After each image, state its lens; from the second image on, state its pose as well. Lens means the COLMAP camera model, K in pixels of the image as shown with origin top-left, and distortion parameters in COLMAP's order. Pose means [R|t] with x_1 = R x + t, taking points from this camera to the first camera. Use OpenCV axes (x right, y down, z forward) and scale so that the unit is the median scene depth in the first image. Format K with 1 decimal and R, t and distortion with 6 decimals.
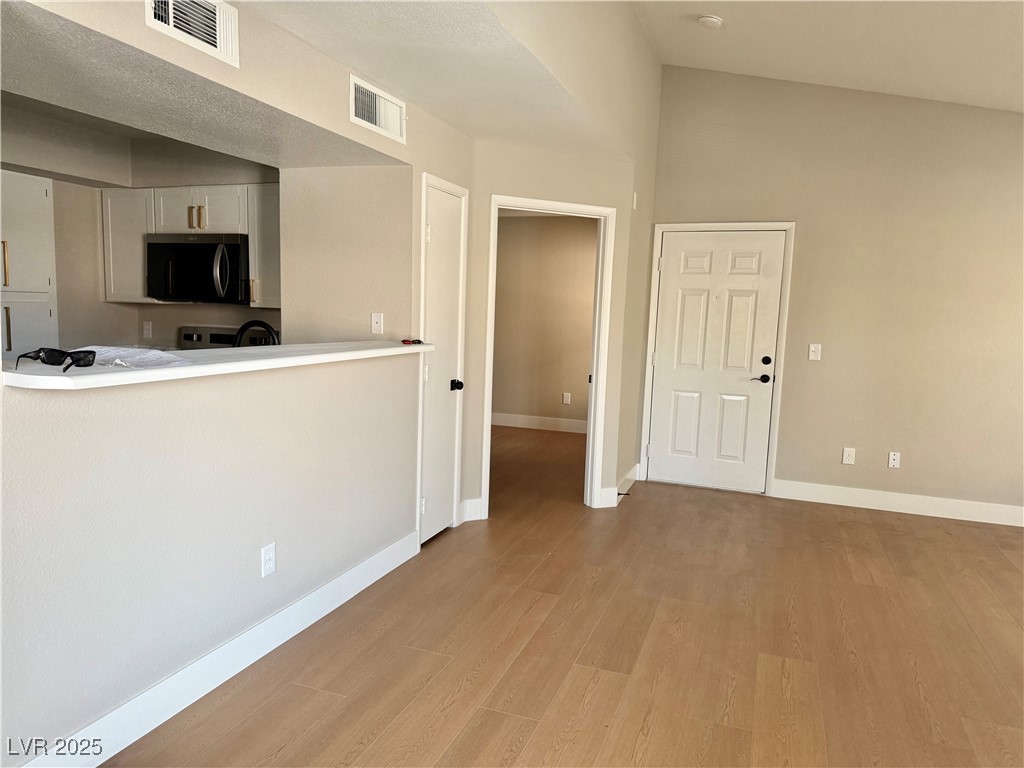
lens RADIAL K [[730.3, 0, 501.0], [0, 730.3, 391.0], [0, 0, 1]] dist [0.027839, -0.019892]
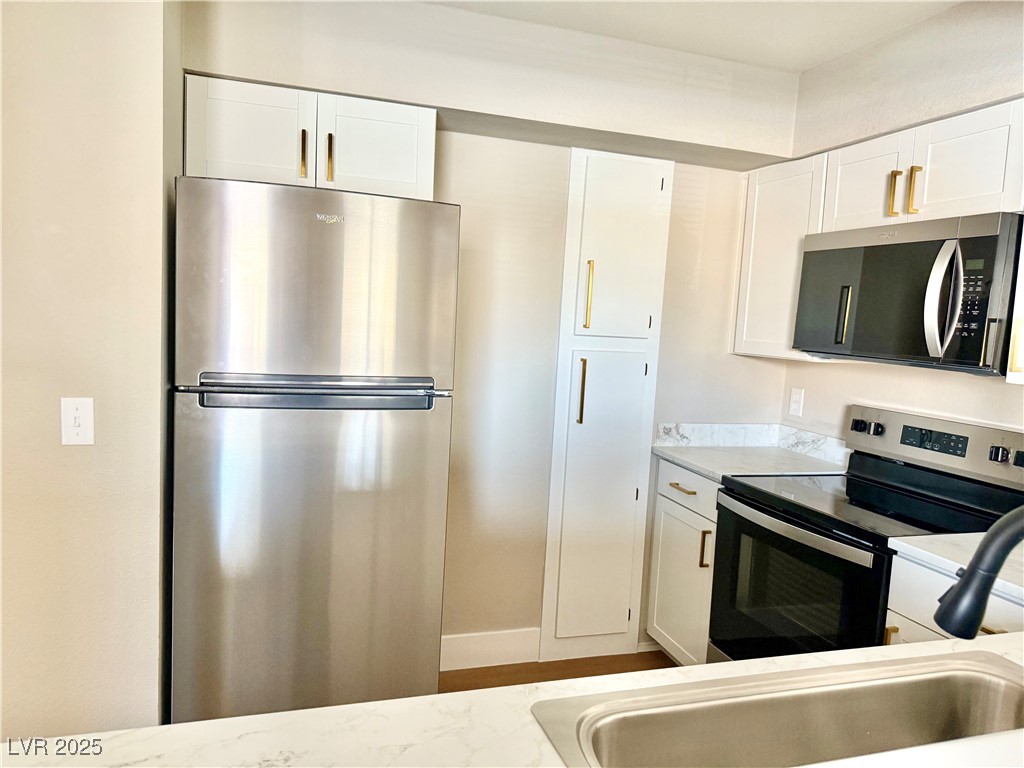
lens RADIAL K [[730.3, 0, 500.7], [0, 730.3, 387.7], [0, 0, 1]] dist [0.027839, -0.019892]
pose [[0.617455, 0.080589, -0.782467, -0.169990], [-0.123919, 0.992282, 0.004413, -0.069869], [0.776784, 0.094238, 0.622676, 0.454986]]
